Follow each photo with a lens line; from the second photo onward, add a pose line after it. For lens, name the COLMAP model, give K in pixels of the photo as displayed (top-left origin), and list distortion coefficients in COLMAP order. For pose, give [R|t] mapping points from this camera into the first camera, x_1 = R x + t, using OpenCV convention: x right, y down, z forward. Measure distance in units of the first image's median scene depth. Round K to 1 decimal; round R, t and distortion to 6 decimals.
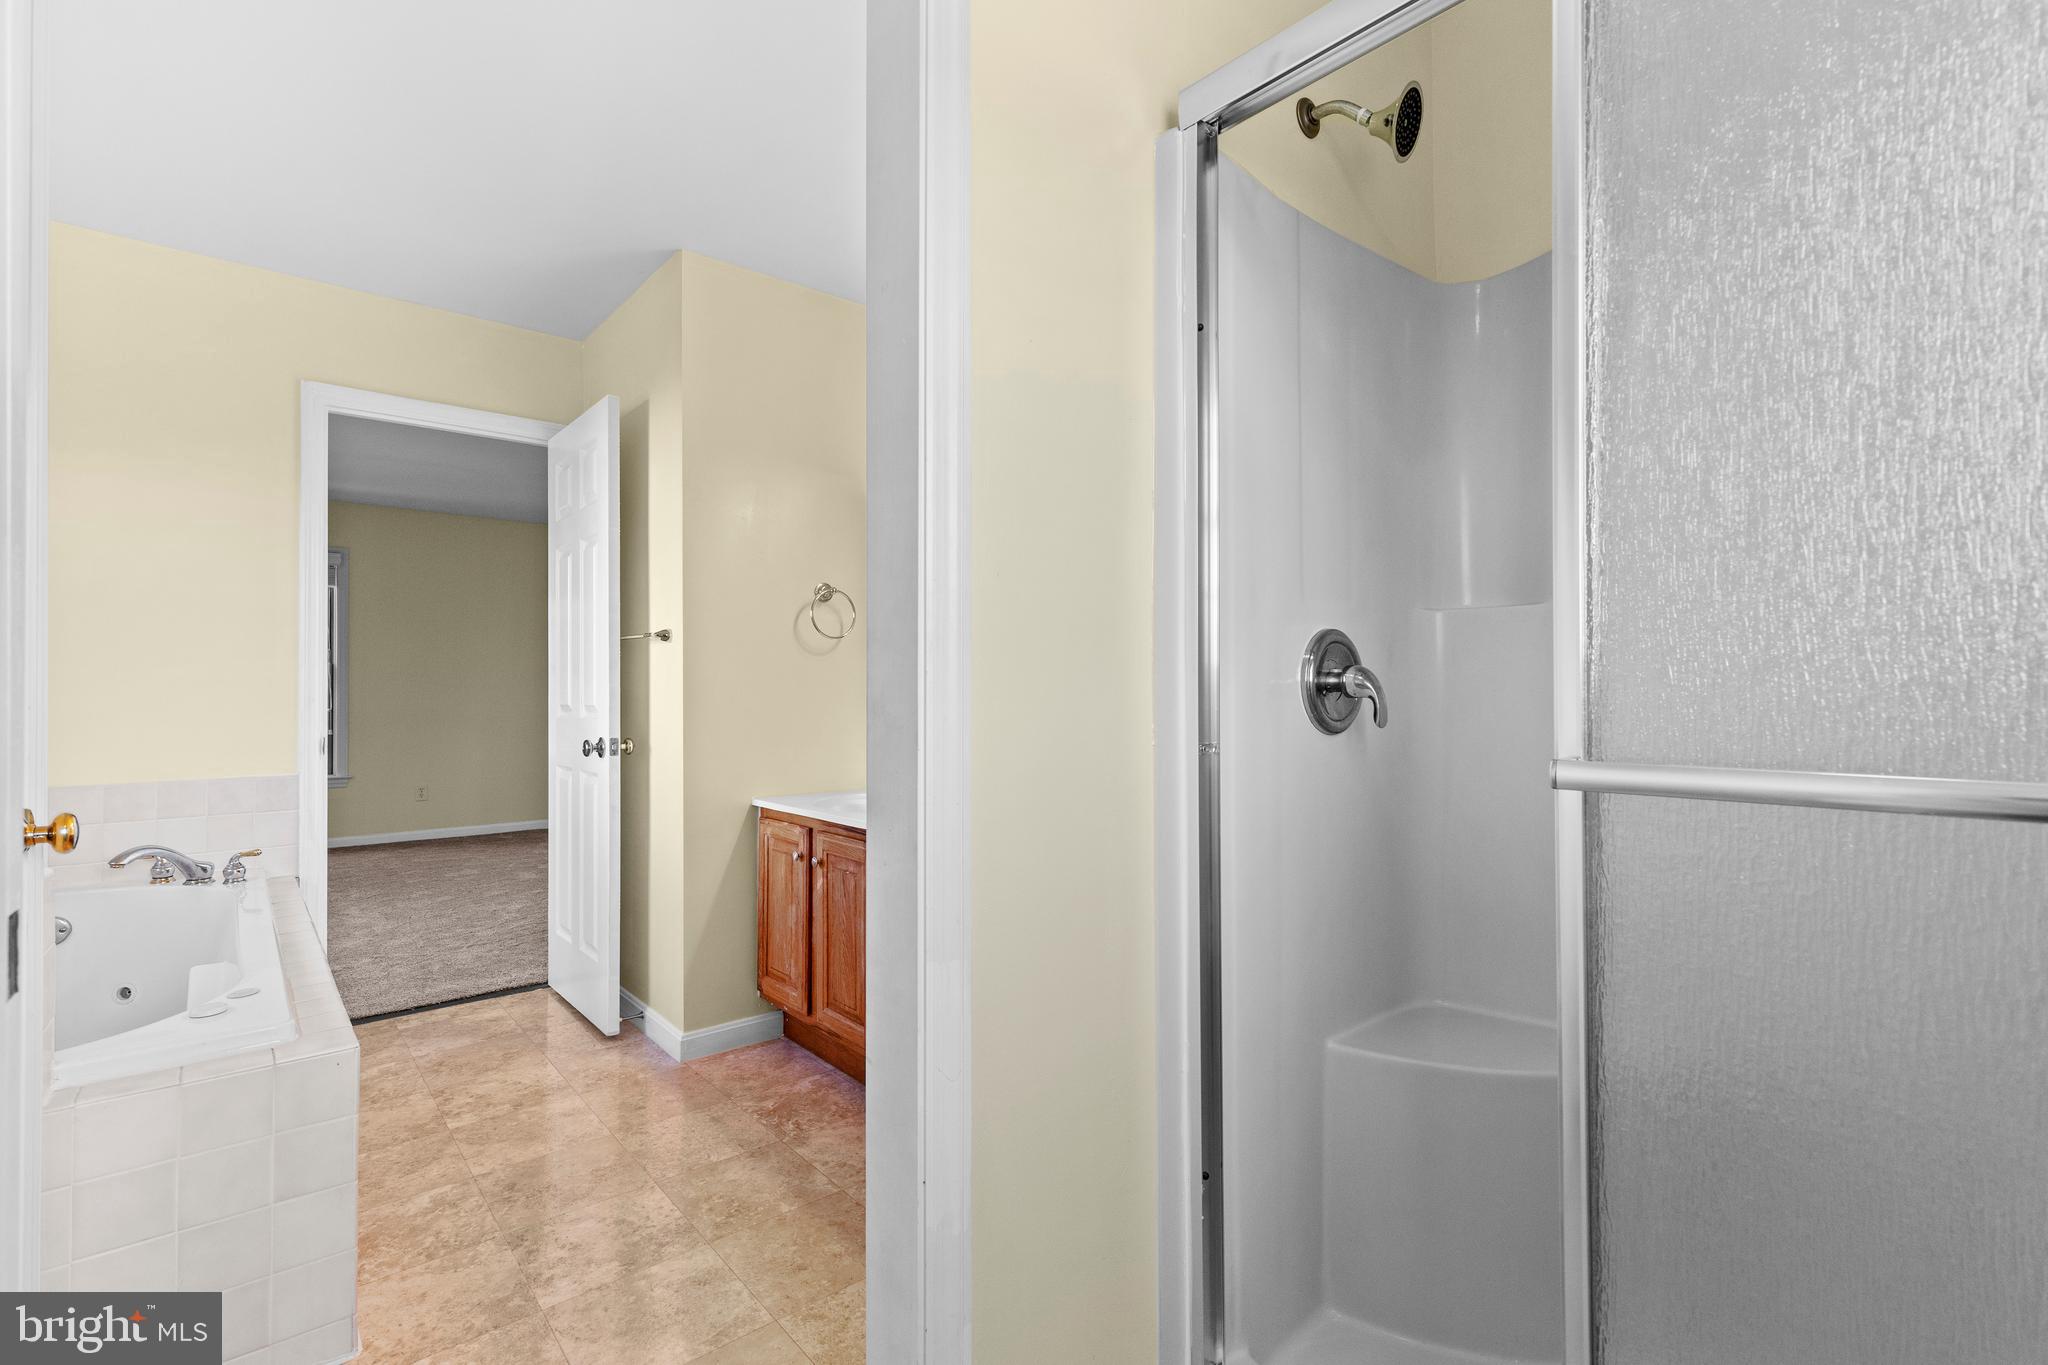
lens RADIAL K [[932.7, 0, 1024.0], [0, 932.7, 682.5], [0, 0, 1]] dist [-0.000408, 0.000022]
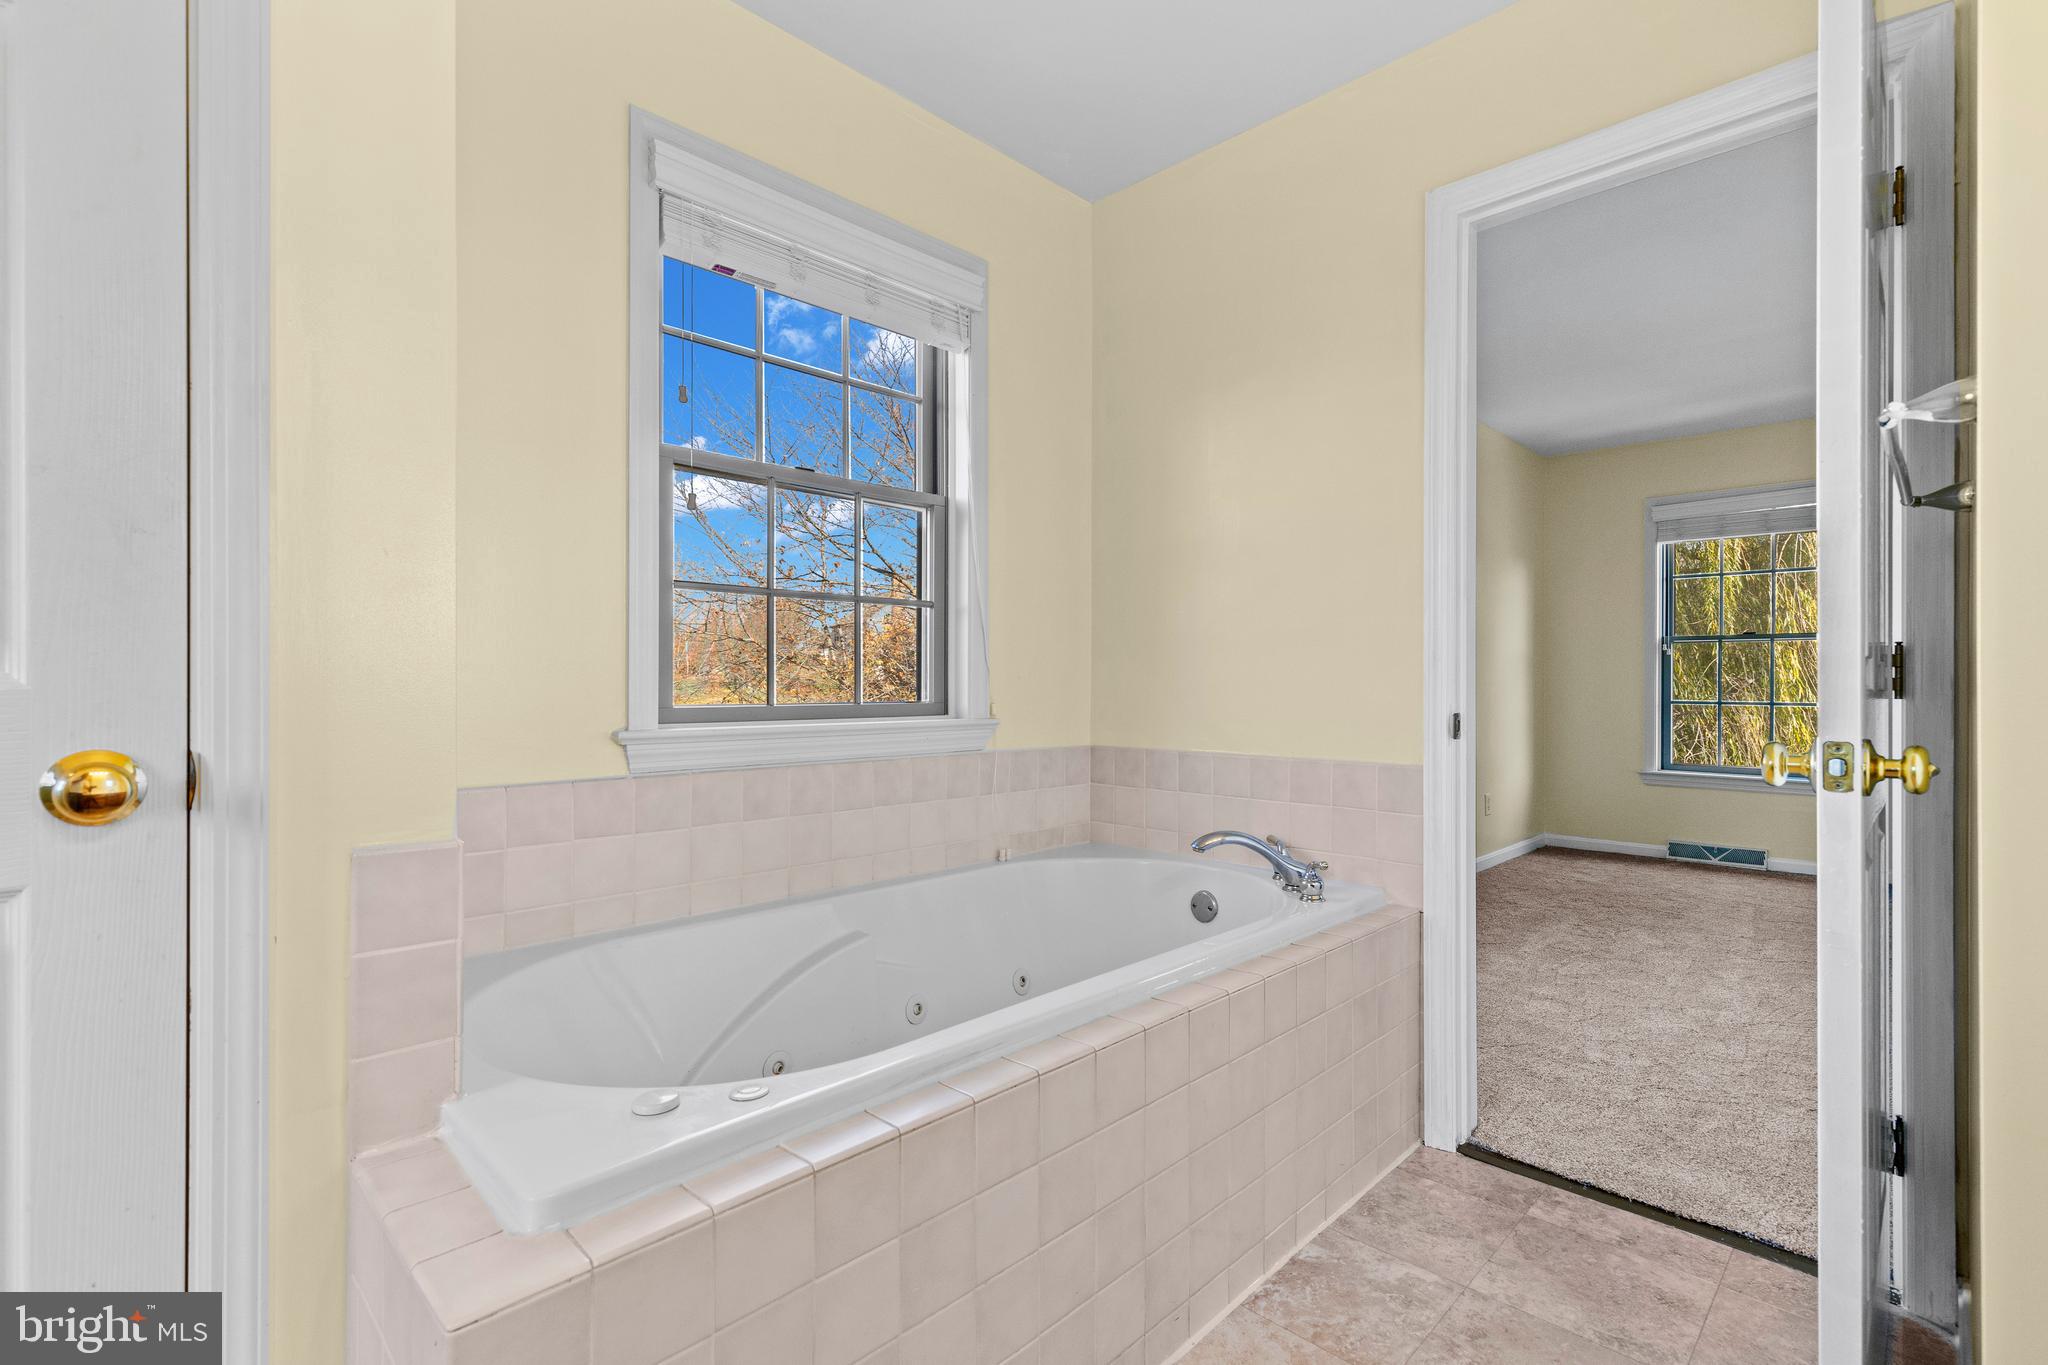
lens RADIAL K [[932.7, 0, 1024.0], [0, 932.7, 682.5], [0, 0, 1]] dist [-0.000408, 0.000022]
pose [[0.085288, -0.000290, -0.996356, -0.111692], [0.006337, 0.999980, 0.000252, 0.035578], [0.996336, -0.006335, 0.085288, 0.629509]]
